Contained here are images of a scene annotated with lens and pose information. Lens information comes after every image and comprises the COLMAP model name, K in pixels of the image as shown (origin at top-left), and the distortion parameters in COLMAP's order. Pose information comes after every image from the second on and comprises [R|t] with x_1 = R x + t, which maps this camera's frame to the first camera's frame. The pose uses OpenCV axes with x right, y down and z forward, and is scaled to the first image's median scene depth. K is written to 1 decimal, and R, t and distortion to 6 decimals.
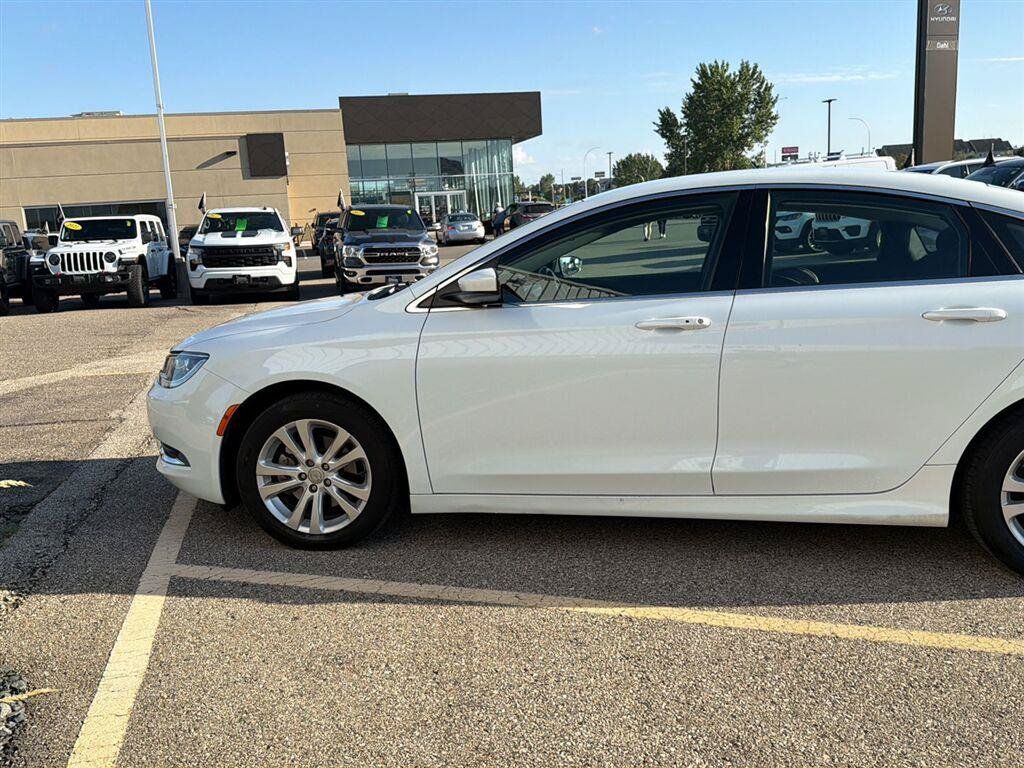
lens RADIAL K [[917.9, 0, 508.8], [0, 917.9, 383.1], [0, 0, 1]] dist [0.199014, -0.440840]
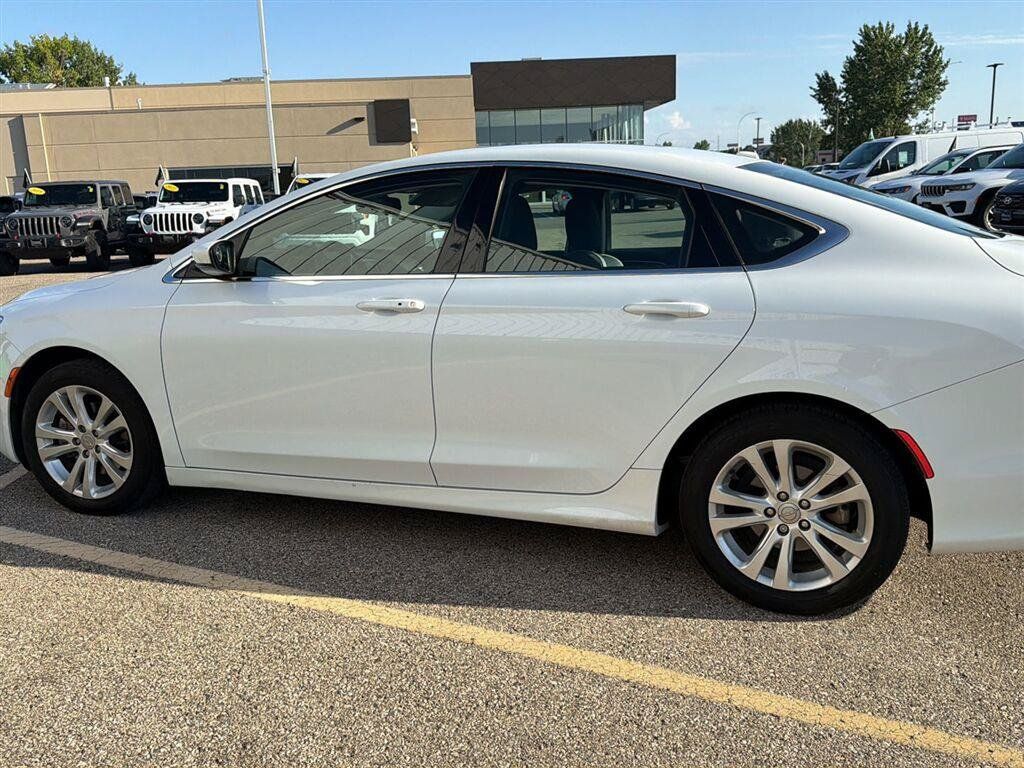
lens RADIAL K [[925.4, 0, 509.3], [0, 925.4, 384.5], [0, 0, 1]] dist [0.108066, -0.188658]
pose [[0.986772, 0.050967, -0.153891, 0.083066], [-0.045575, 0.998224, 0.038361, -0.004645], [0.155573, -0.030840, 0.987343, 0.013116]]
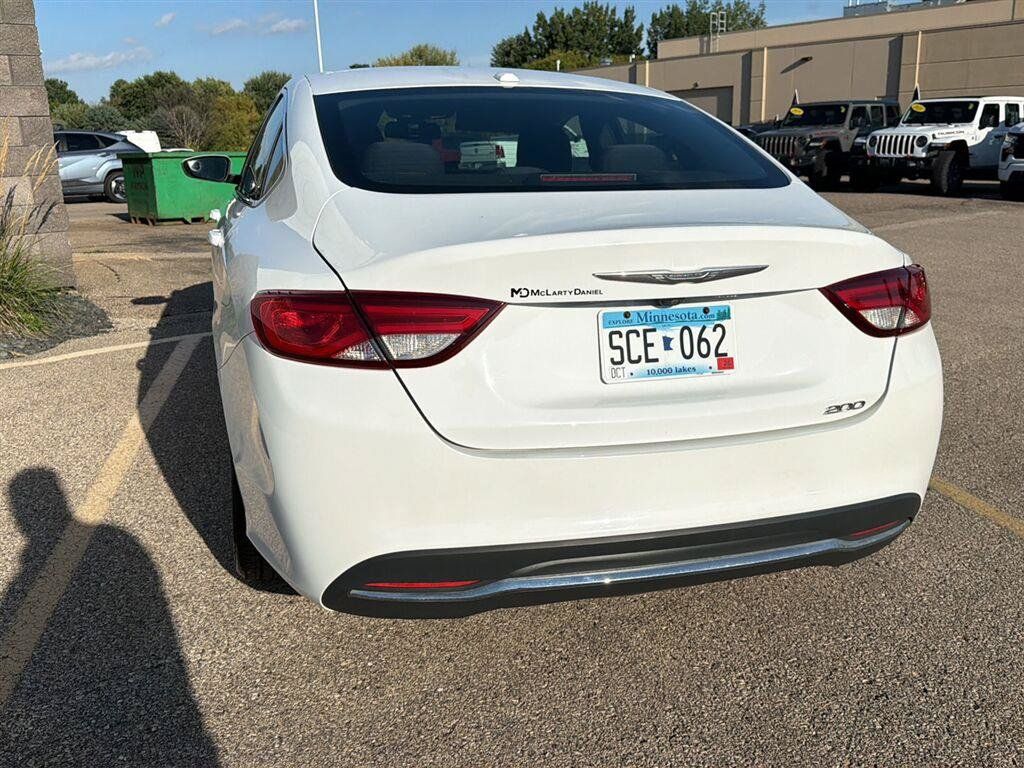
lens RADIAL K [[925.4, 0, 509.3], [0, 925.4, 384.5], [0, 0, 1]] dist [0.108066, -0.188658]
pose [[0.467249, 0.270129, -0.841848, 0.251427], [-0.162575, 0.962196, 0.218513, -0.031817], [0.869050, 0.034763, 0.493502, 0.138639]]
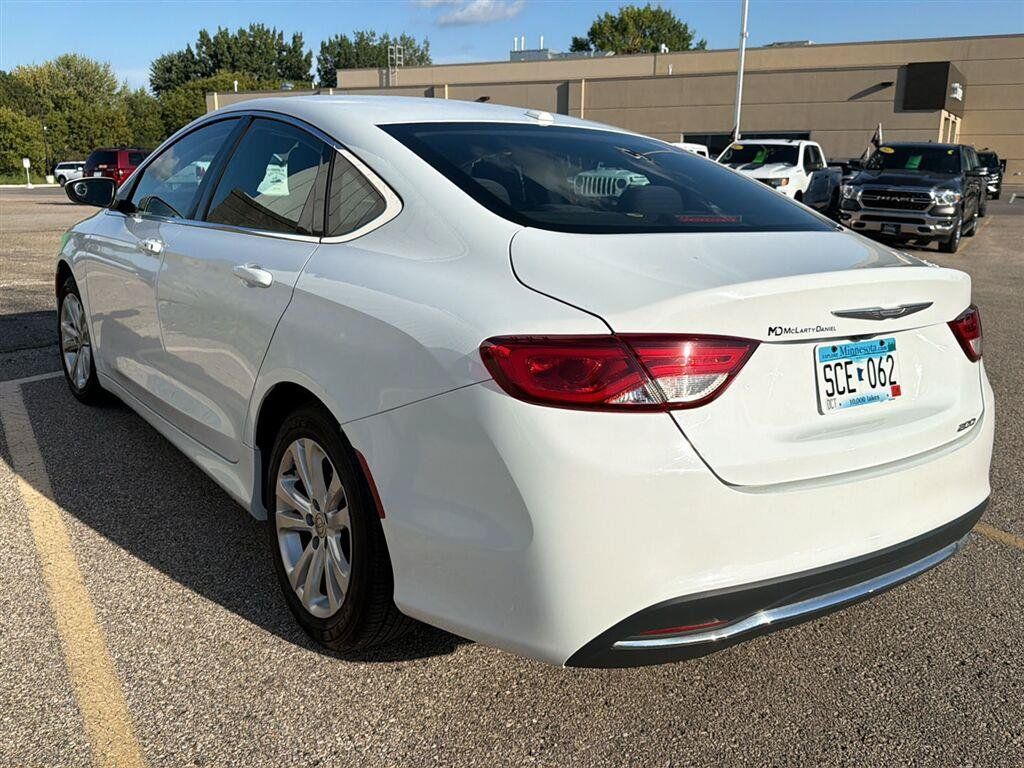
lens RADIAL K [[925.4, 0, 509.3], [0, 925.4, 384.5], [0, 0, 1]] dist [0.108066, -0.188658]
pose [[0.735104, 0.220125, -0.641223, 0.210894], [-0.175521, 0.975366, 0.133614, -0.022514], [0.654839, 0.014328, 0.755633, 0.090592]]
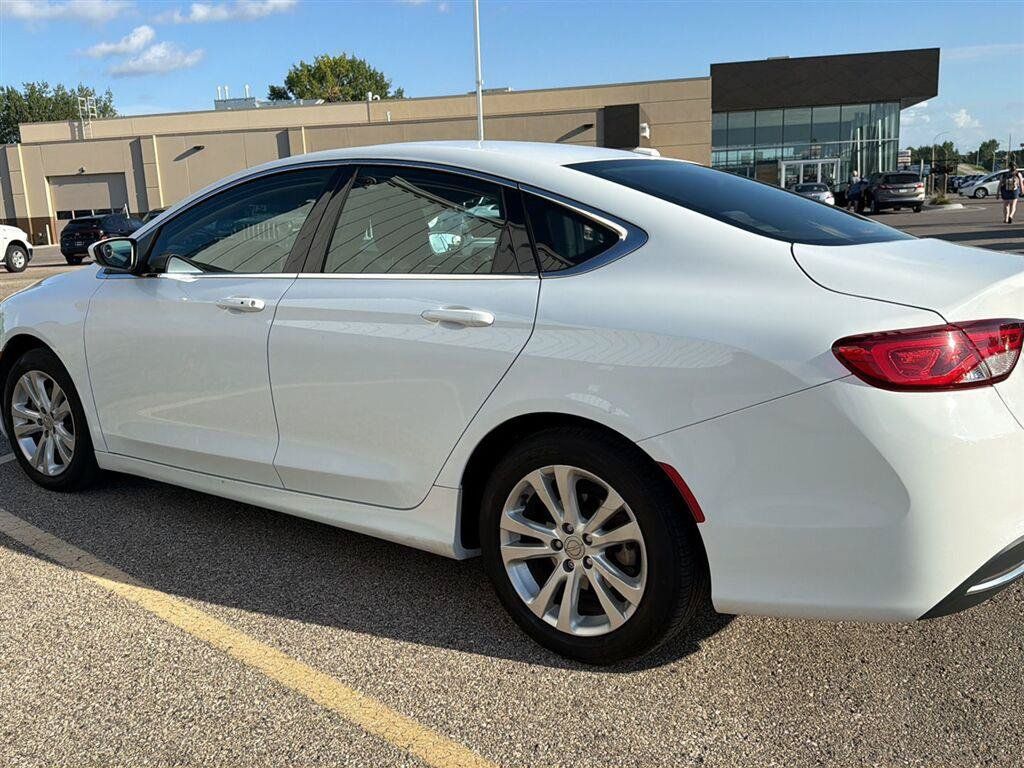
lens RADIAL K [[925.4, 0, 509.3], [0, 925.4, 384.5], [0, 0, 1]] dist [0.108066, -0.188658]
pose [[0.908845, 0.099565, -0.405077, 0.152553], [-0.086775, 0.994979, 0.049867, -0.009885], [0.408008, -0.010170, 0.912922, 0.043514]]
